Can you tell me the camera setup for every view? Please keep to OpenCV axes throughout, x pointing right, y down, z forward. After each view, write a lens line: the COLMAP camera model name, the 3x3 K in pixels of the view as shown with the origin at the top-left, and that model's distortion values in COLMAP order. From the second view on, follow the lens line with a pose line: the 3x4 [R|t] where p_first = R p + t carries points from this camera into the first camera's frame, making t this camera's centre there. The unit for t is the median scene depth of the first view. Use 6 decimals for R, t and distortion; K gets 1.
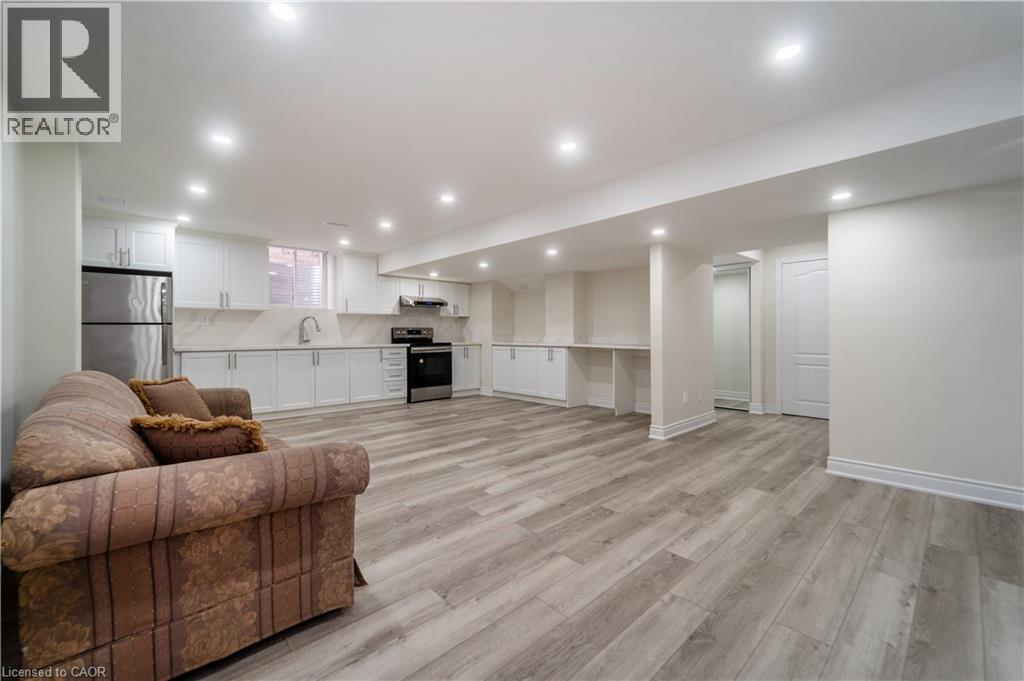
lens RADIAL K [[407.9, 0, 513.2], [0, 407.9, 336.8], [0, 0, 1]] dist [-0.007358, -0.000106]
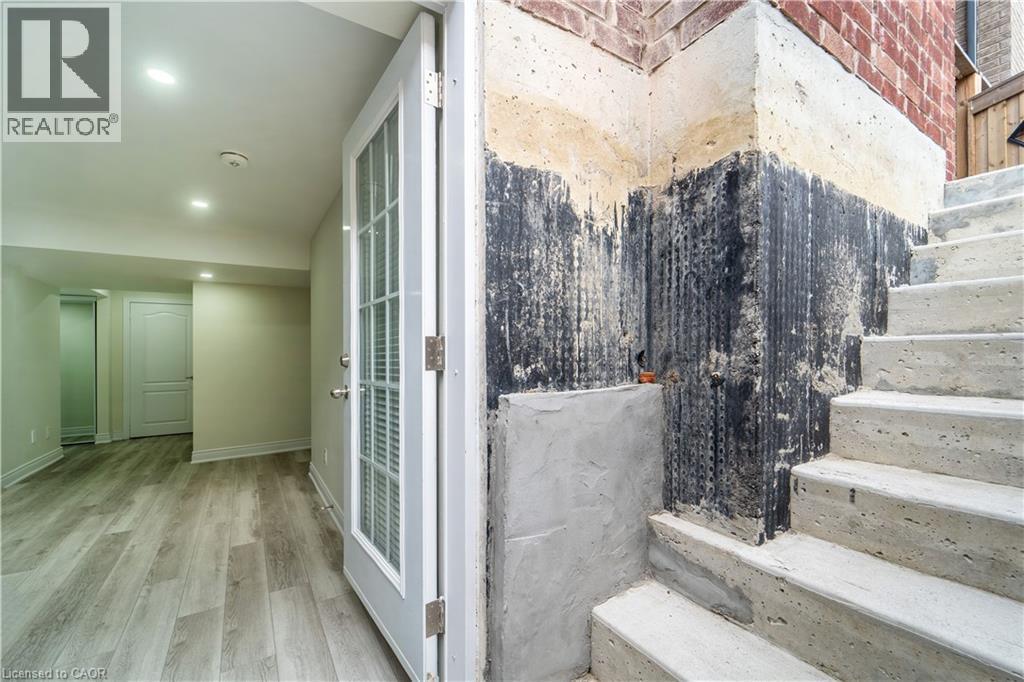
lens RADIAL K [[407.9, 0, 511.0], [0, 407.9, 350.1], [0, 0, 1]] dist [-0.007358, -0.000106]
pose [[0.152270, 0.014173, 0.988237, -0.847342], [0.022449, 0.999590, -0.017794, -0.018109], [-0.988084, 0.024894, 0.151889, -0.595761]]
